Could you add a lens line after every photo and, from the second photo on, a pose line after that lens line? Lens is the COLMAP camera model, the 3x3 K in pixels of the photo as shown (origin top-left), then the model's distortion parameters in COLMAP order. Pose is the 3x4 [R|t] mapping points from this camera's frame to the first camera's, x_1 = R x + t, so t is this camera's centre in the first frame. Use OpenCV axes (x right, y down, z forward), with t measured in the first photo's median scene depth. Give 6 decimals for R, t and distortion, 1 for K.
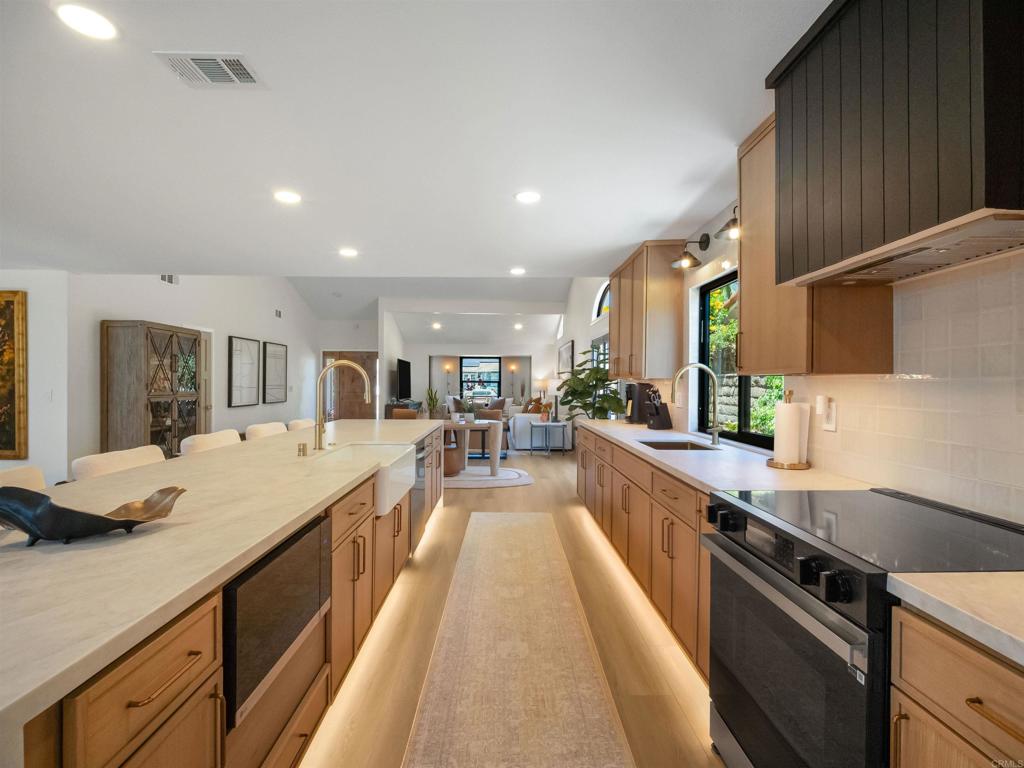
lens RADIAL K [[486.4, 0, 518.3], [0, 486.4, 376.4], [0, 0, 1]] dist [-0.001901, -0.000215]
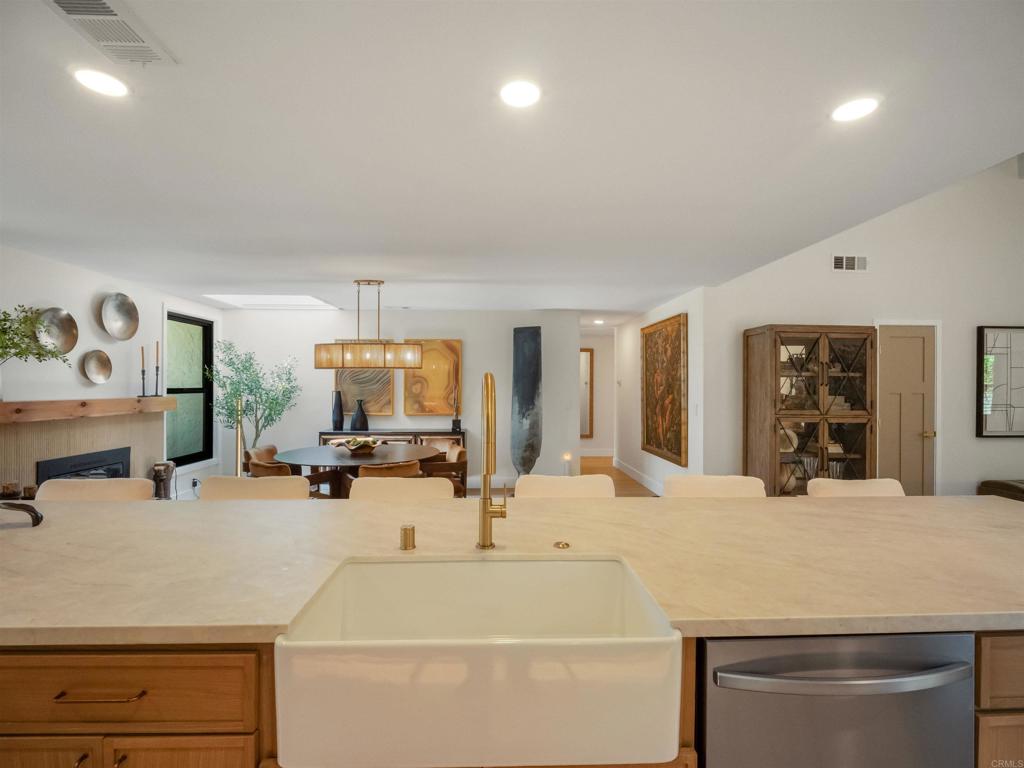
lens RADIAL K [[477.6, 0, 512.0], [0, 477.6, 384.0], [0, 0, 1]] dist [-0.007122, -0.000590]
pose [[0.006156, -0.006419, -0.999960, 0.045694], [0.008870, 0.999940, -0.006364, -0.011649], [0.999942, -0.008831, 0.006213, 0.548875]]
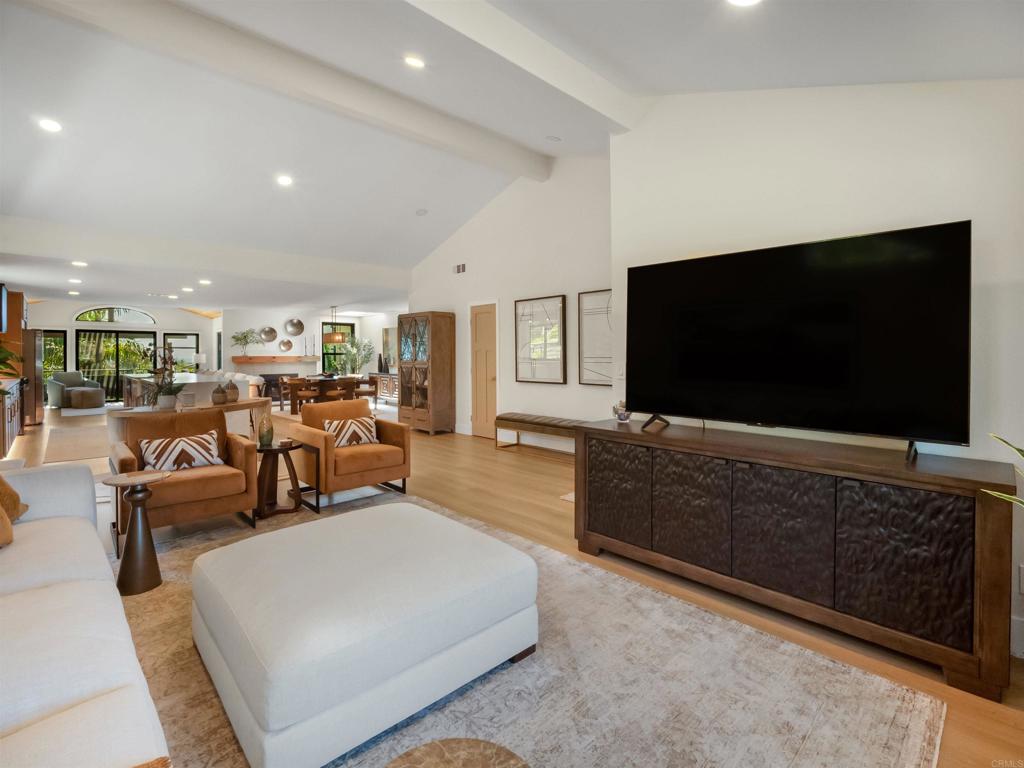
lens RADIAL K [[479.7, 0, 509.9], [0, 479.7, 361.0], [0, 0, 1]] dist [-0.001455, -0.001098]
pose [[-0.749397, 0.007493, -0.662079, -0.018424], [0.009906, 0.999951, 0.000105, 0.038619], [0.662047, -0.006480, -0.749434, 2.432896]]
